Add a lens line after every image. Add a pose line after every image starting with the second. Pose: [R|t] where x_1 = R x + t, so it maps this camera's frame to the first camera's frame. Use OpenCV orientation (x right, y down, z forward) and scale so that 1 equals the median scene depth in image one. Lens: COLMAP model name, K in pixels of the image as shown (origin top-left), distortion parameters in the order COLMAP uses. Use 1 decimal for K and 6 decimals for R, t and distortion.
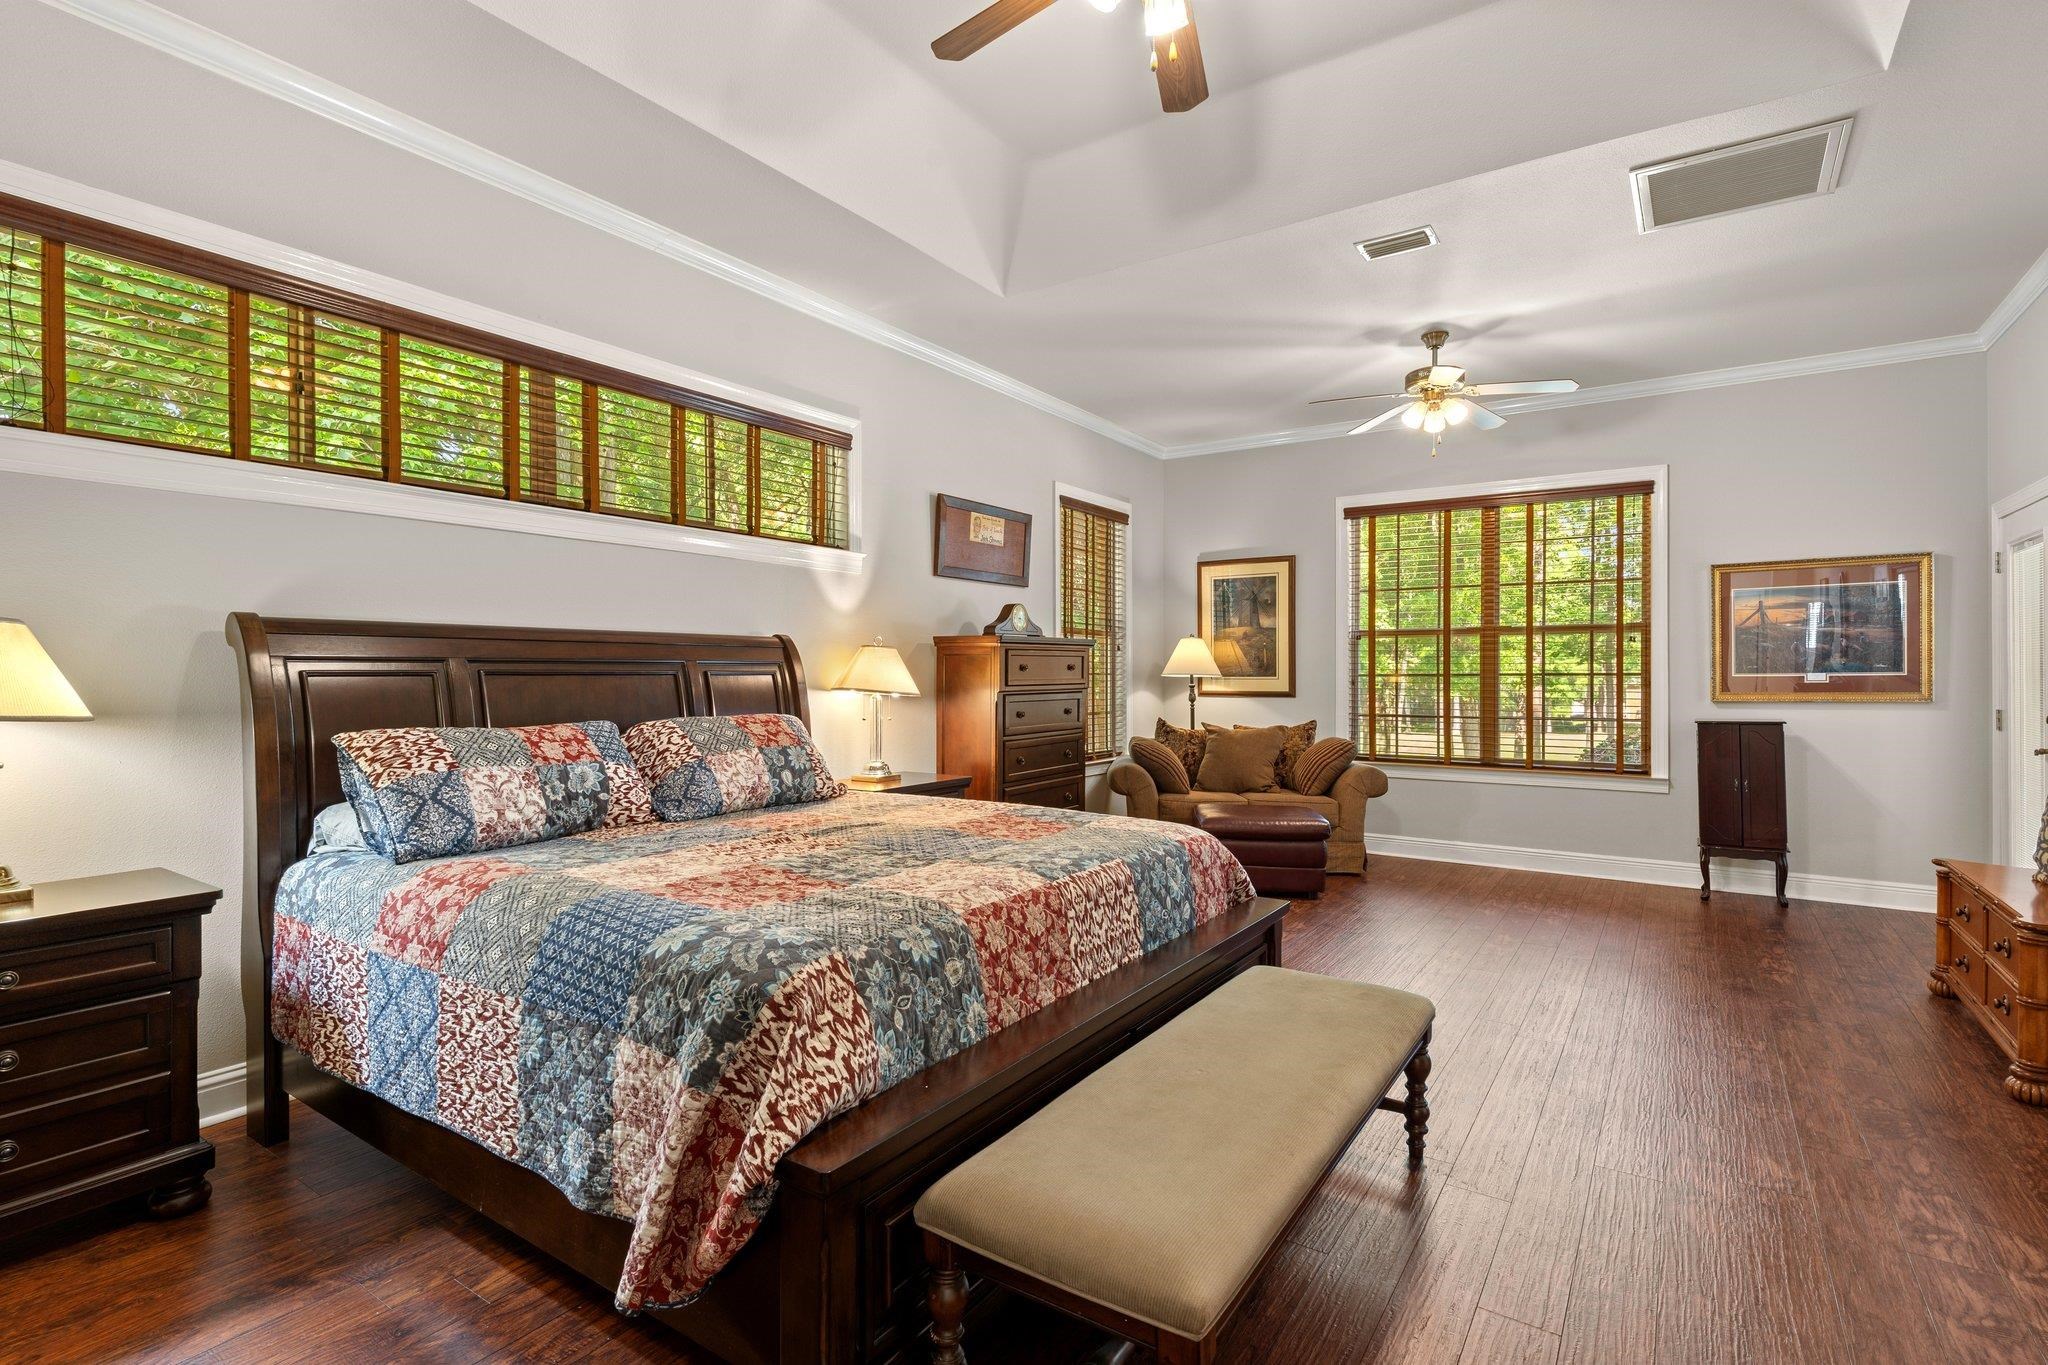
lens RADIAL K [[981.6, 0, 1029.9], [0, 981.6, 680.9], [0, 0, 1]] dist [0.003186, 0.000049]
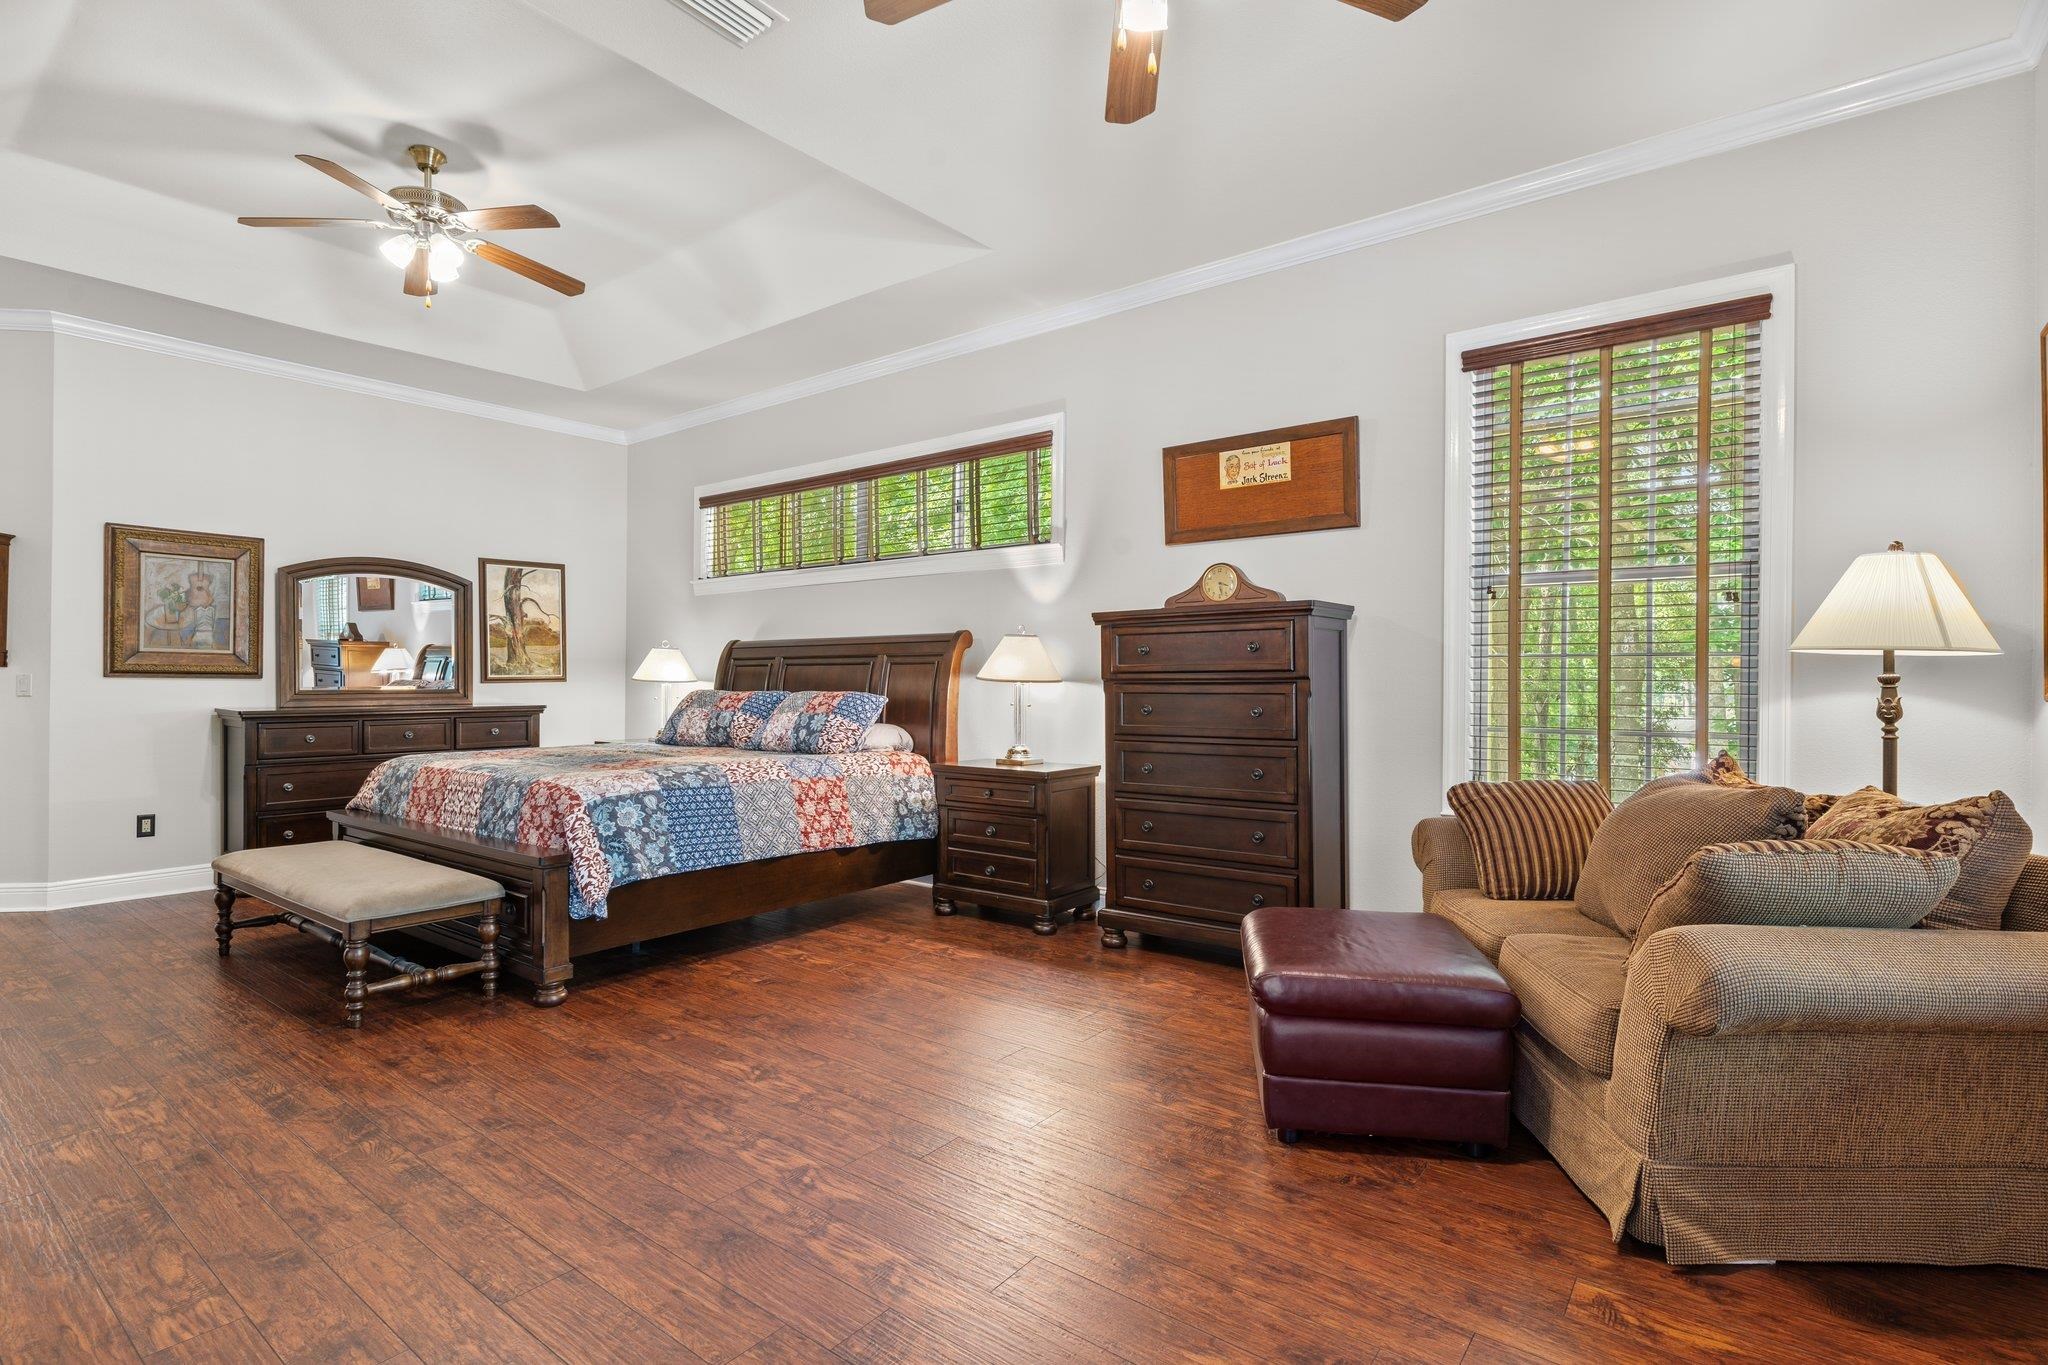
lens RADIAL K [[981.6, 0, 1014.7], [0, 981.6, 689.1], [0, 0, 1]] dist [0.003186, 0.000049]
pose [[-0.072496, 0.007212, -0.997343, 0.886142], [-0.007077, 0.999945, 0.007745, 0.014505], [0.997344, 0.007619, -0.072441, 1.075321]]
